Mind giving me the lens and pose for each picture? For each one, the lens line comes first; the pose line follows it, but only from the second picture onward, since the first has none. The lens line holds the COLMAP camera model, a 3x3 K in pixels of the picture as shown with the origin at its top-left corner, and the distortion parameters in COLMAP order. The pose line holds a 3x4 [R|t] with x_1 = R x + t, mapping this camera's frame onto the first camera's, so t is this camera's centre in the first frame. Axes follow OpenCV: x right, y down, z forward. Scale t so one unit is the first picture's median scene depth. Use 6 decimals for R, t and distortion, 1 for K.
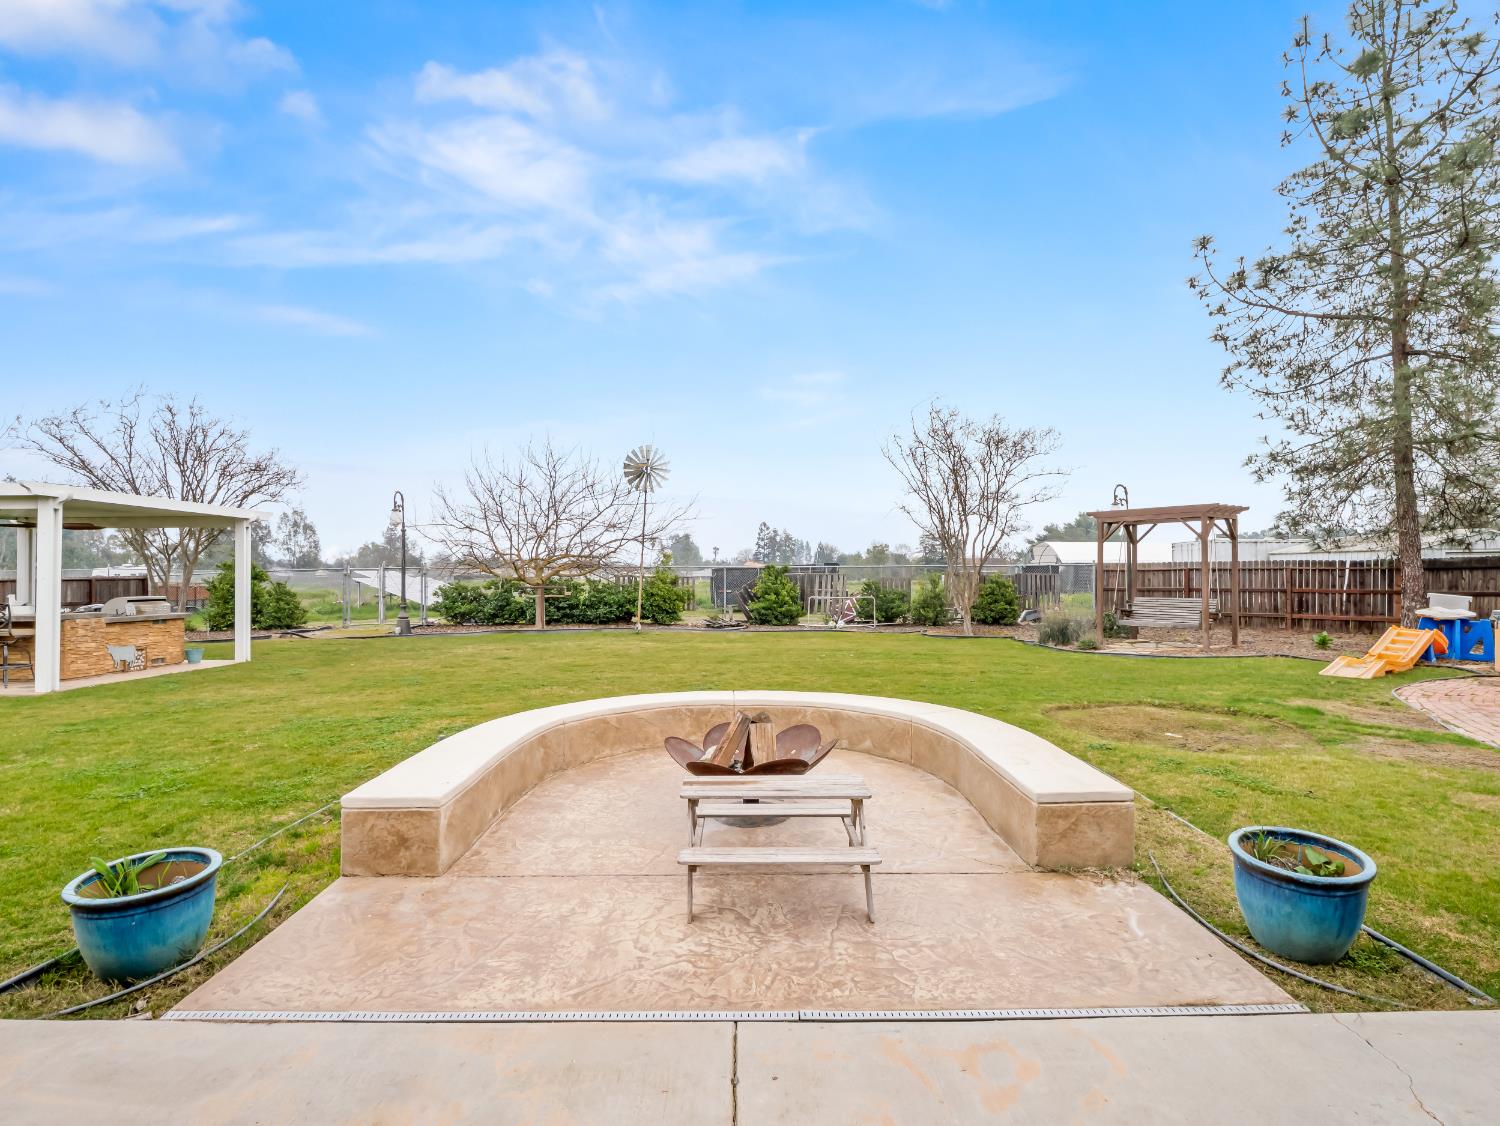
lens RADIAL K [[759.3, 0, 749.4], [0, 759.3, 565.1], [0, 0, 1]] dist [-0.004973, -0.000906]
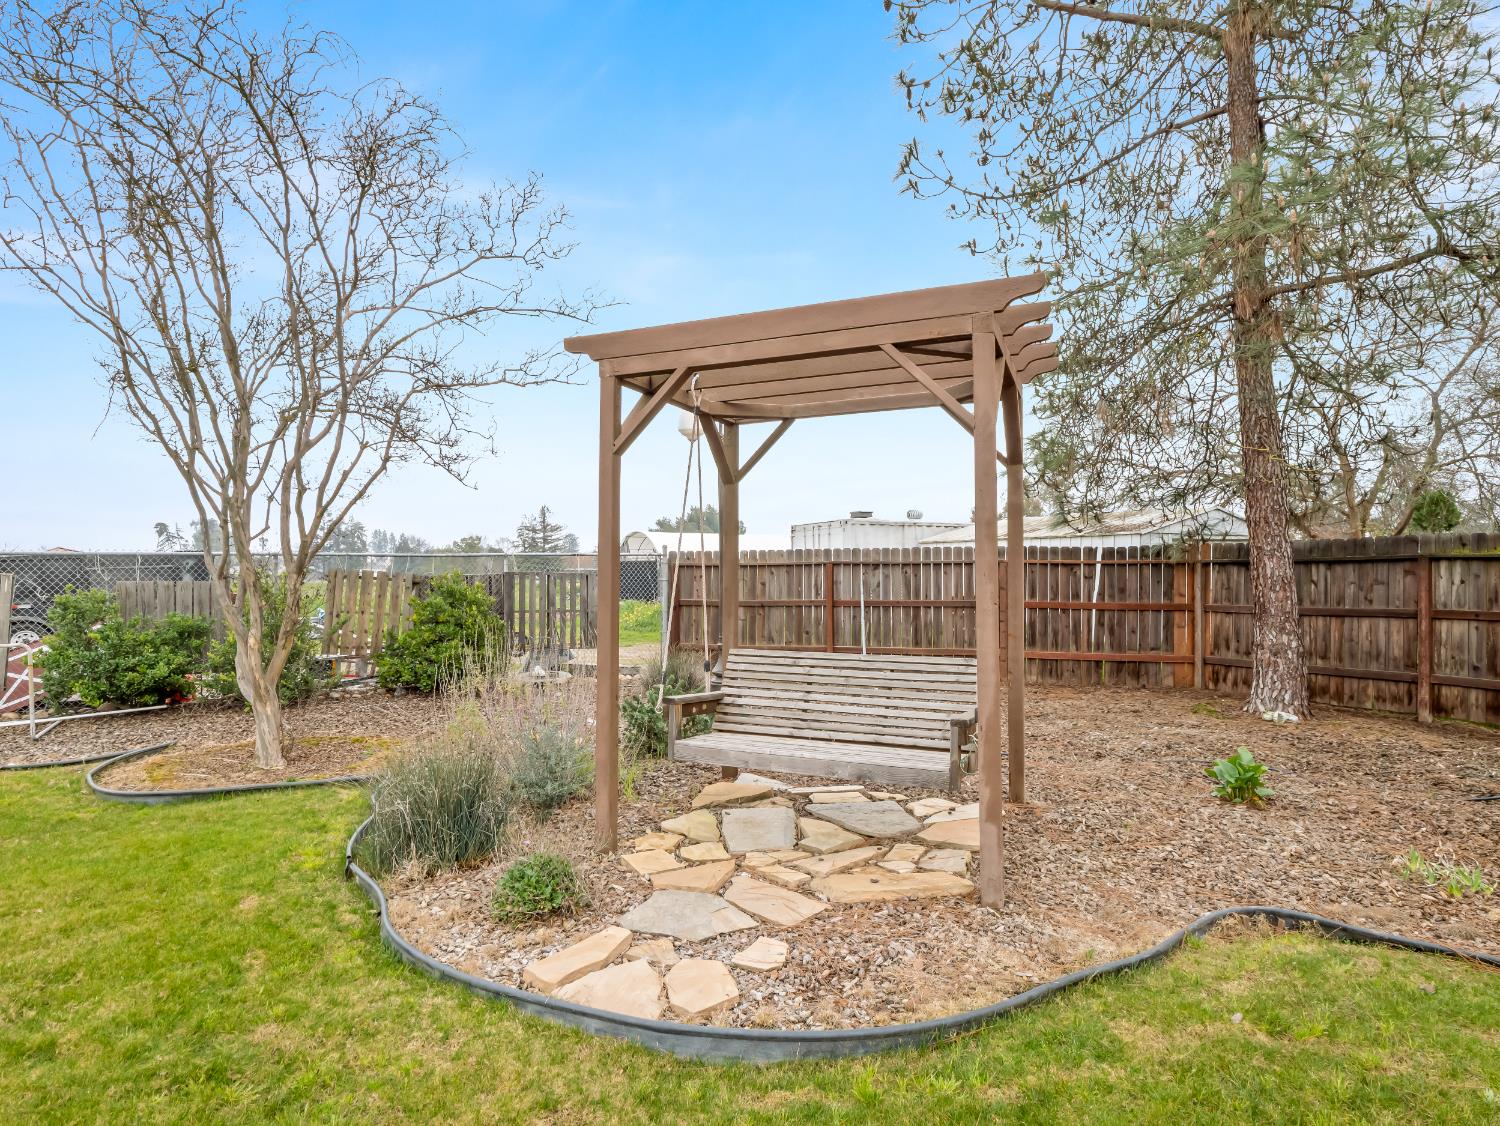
lens RADIAL K [[759.3, 0, 750.4], [0, 759.3, 565.2], [0, 0, 1]] dist [-0.004973, -0.000906]
pose [[0.887645, 0.002972, 0.460518, 0.330027], [-0.004351, 0.999989, 0.001932, 0.006512], [-0.460507, -0.003719, 0.887648, 0.638695]]
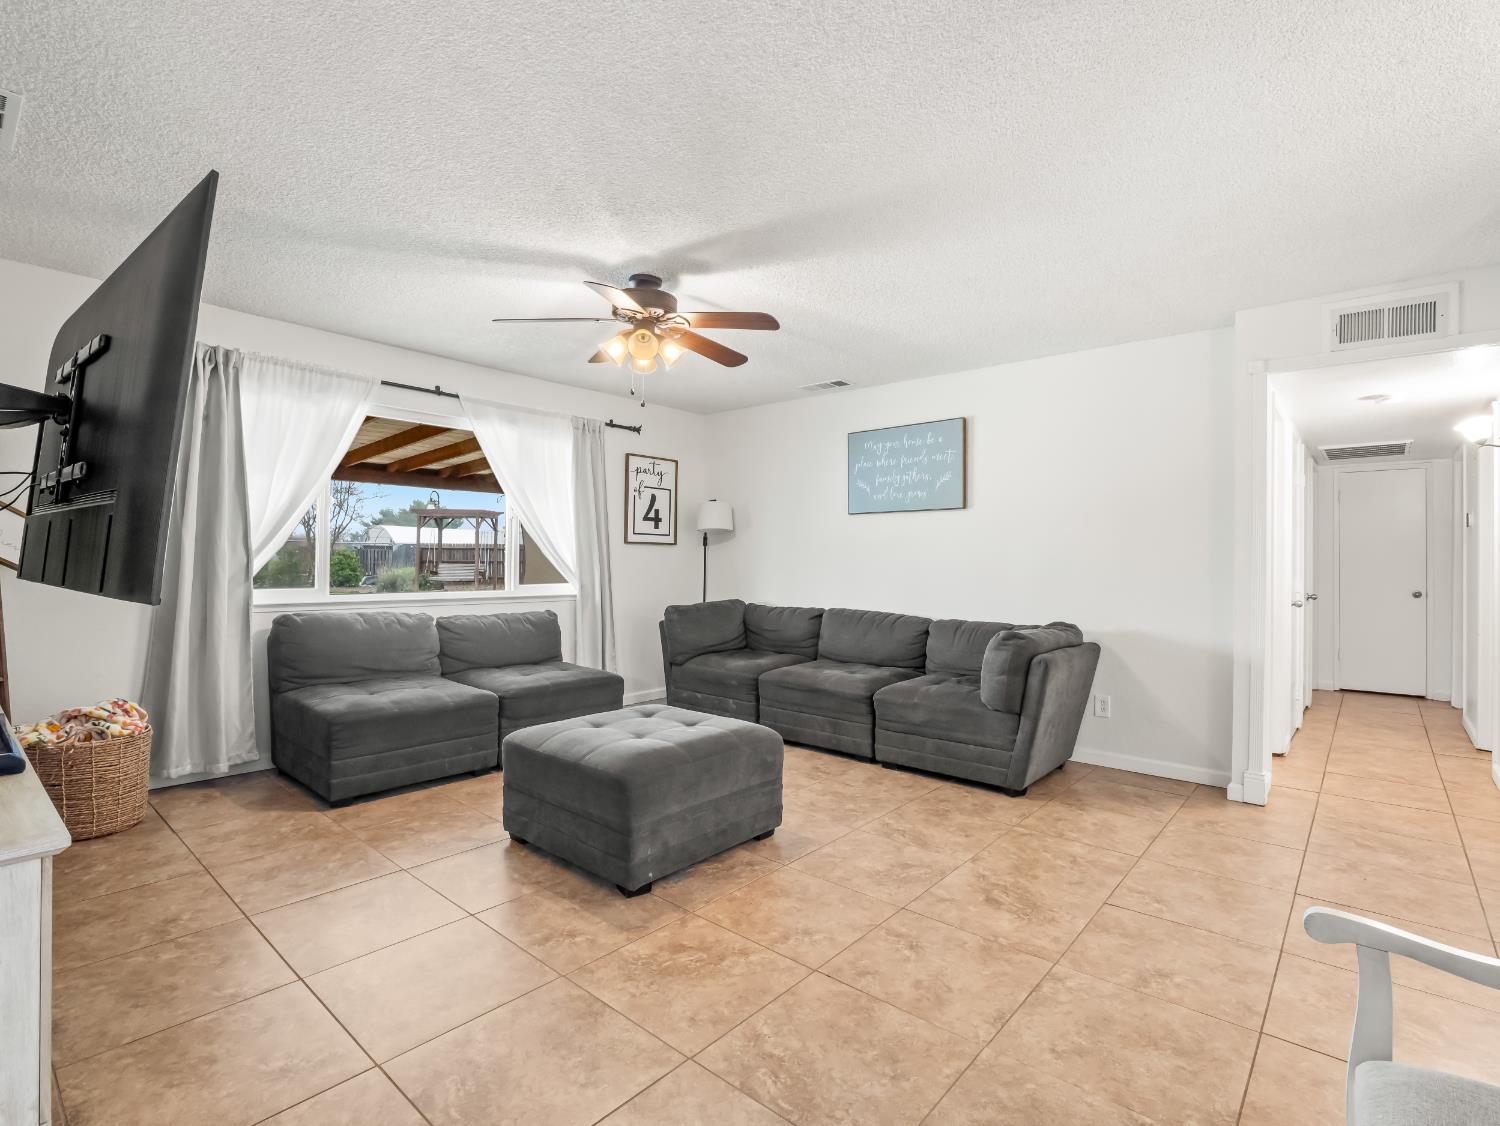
lens RADIAL K [[738.7, 0, 750.7], [0, 738.7, 558.0], [0, 0, 1]] dist [0.002763, 0.000717]
pose [[0.668679, 0.015943, 0.743381, -0.193959], [-0.025006, 0.999687, 0.001053, 0.010851], [-0.743131, -0.019293, 0.668868, -0.481808]]
